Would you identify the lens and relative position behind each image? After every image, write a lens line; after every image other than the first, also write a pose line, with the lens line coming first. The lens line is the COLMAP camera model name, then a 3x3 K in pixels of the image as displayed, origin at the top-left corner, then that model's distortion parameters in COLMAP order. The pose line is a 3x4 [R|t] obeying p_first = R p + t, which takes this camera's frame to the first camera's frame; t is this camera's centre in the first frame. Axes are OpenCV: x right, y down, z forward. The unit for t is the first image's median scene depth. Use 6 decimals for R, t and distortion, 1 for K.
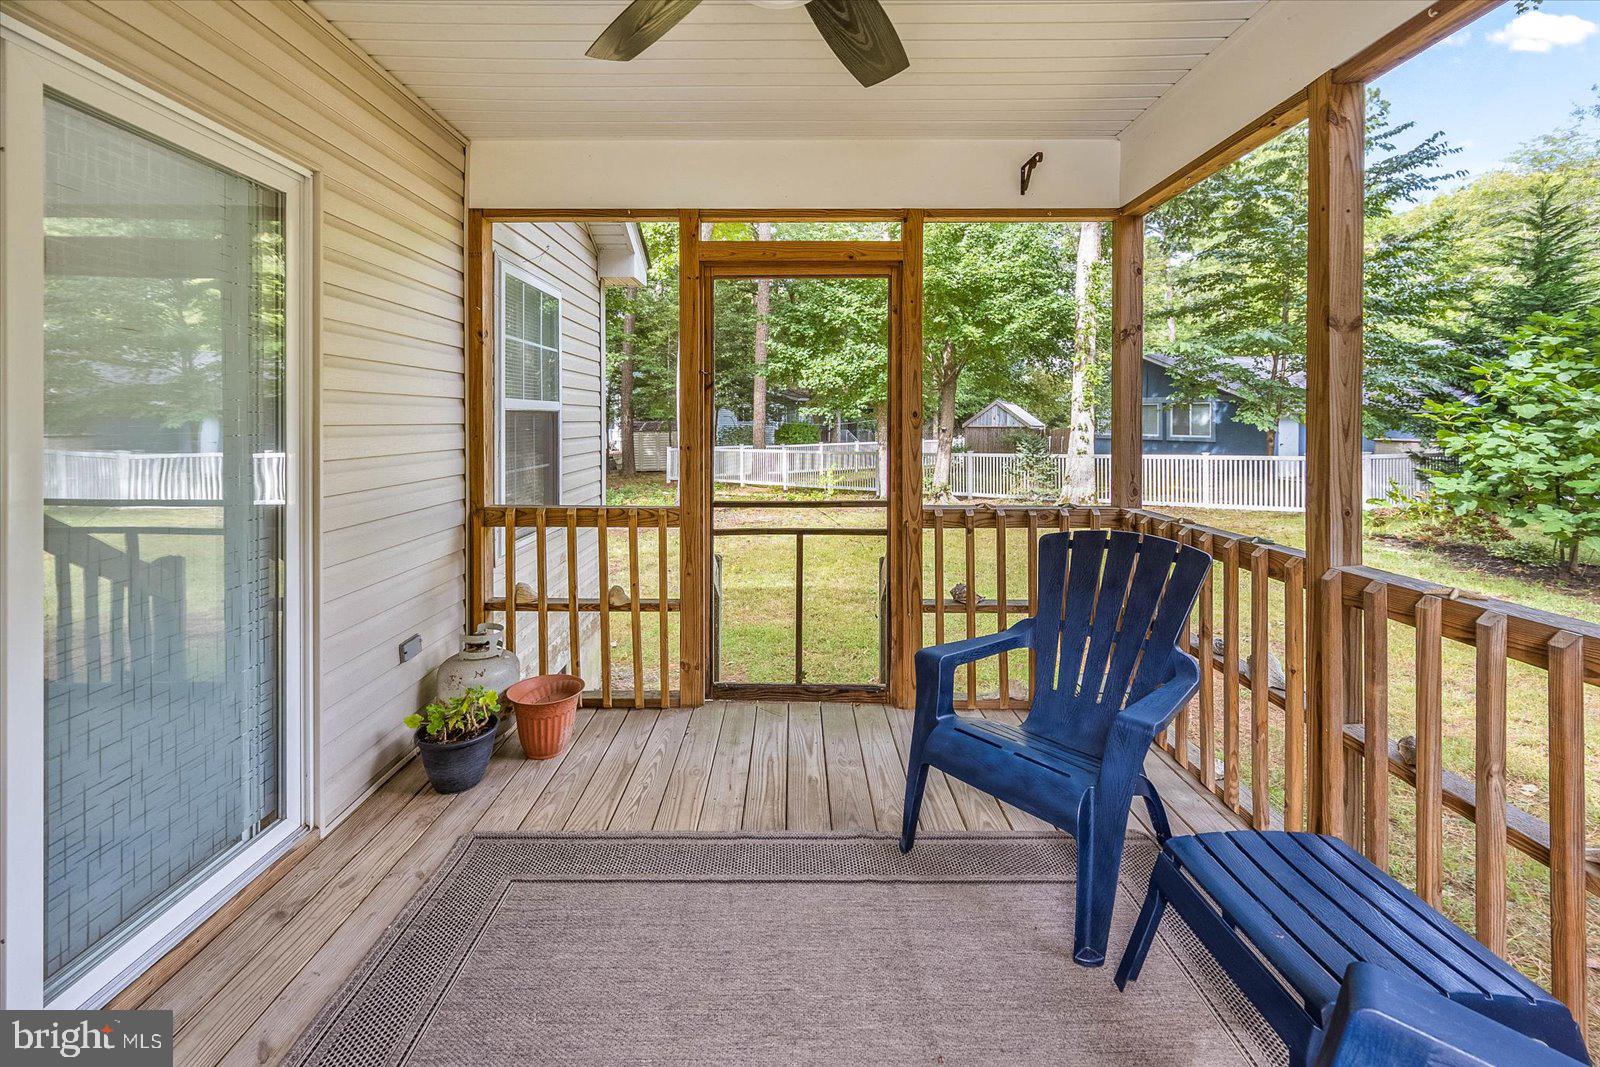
lens RADIAL K [[671.0, 0, 787.1], [0, 671.0, 420.1], [0, 0, 1]] dist [0.003326, 0.000213]
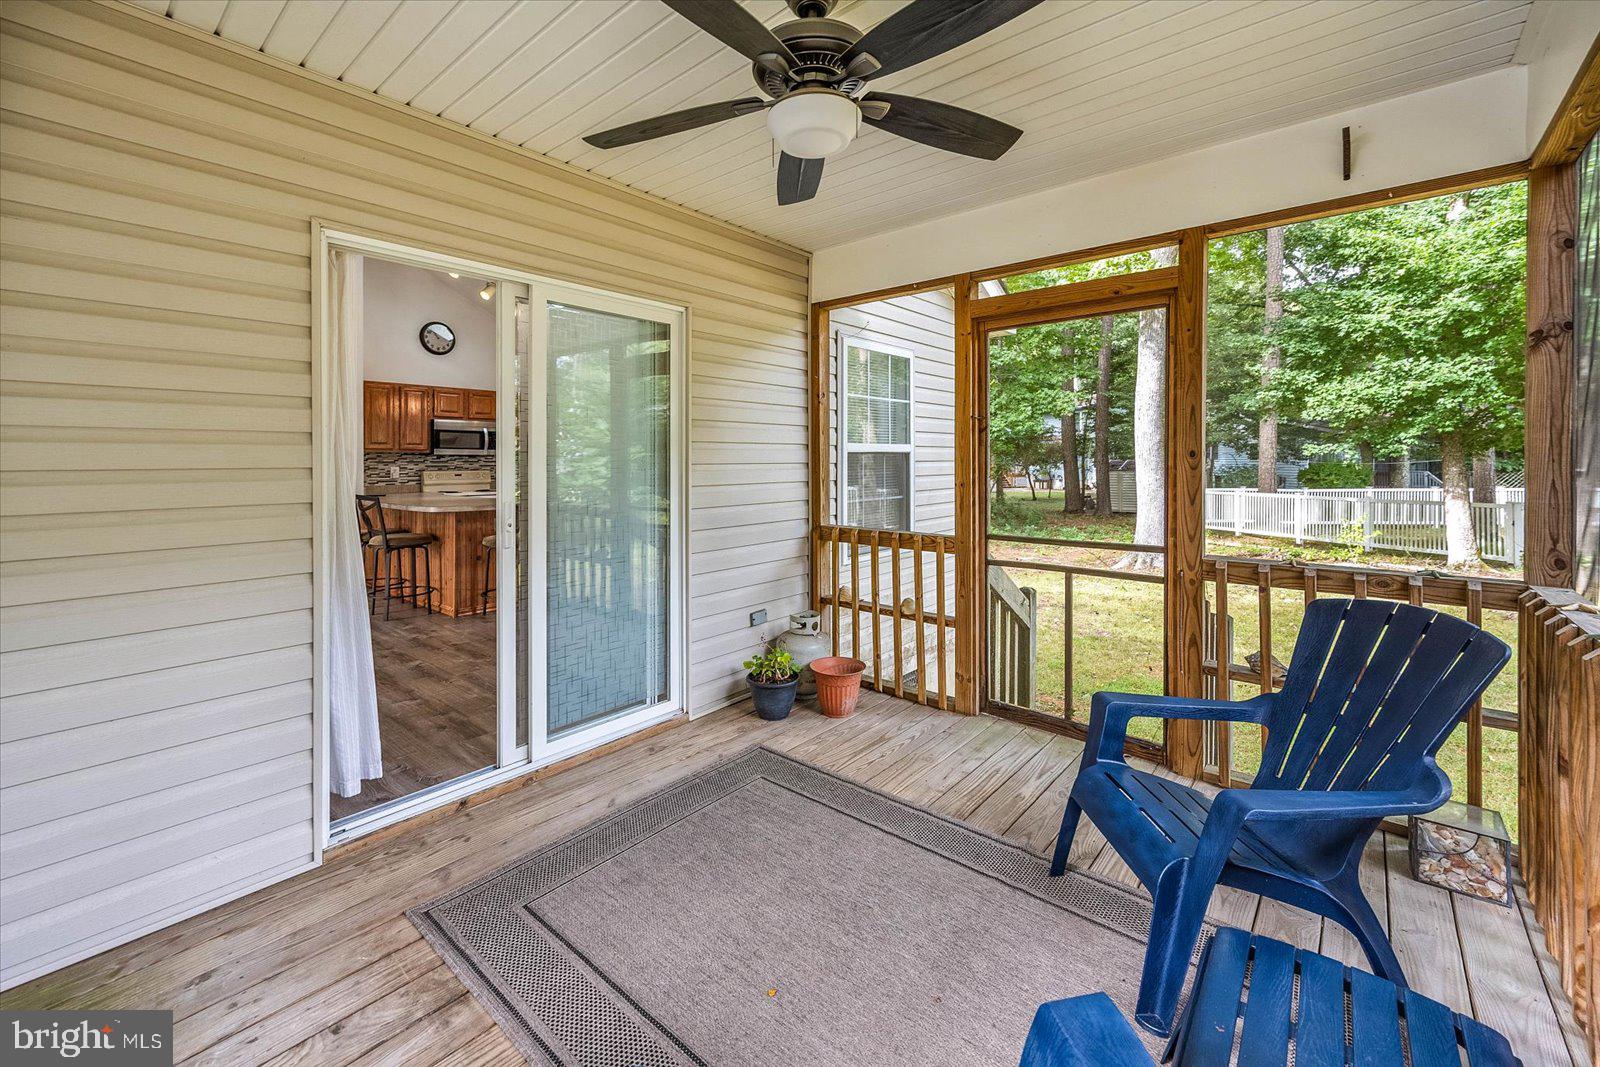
lens RADIAL K [[654.1, 0, 806.0], [0, 654.1, 457.5], [0, 0, 1]] dist [-0.000479, 0.000005]
pose [[0.767373, -0.001884, -0.641198, 0.356720], [0.000778, 0.999998, -0.002008, -0.002583], [0.641200, 0.001042, 0.767373, -0.015852]]
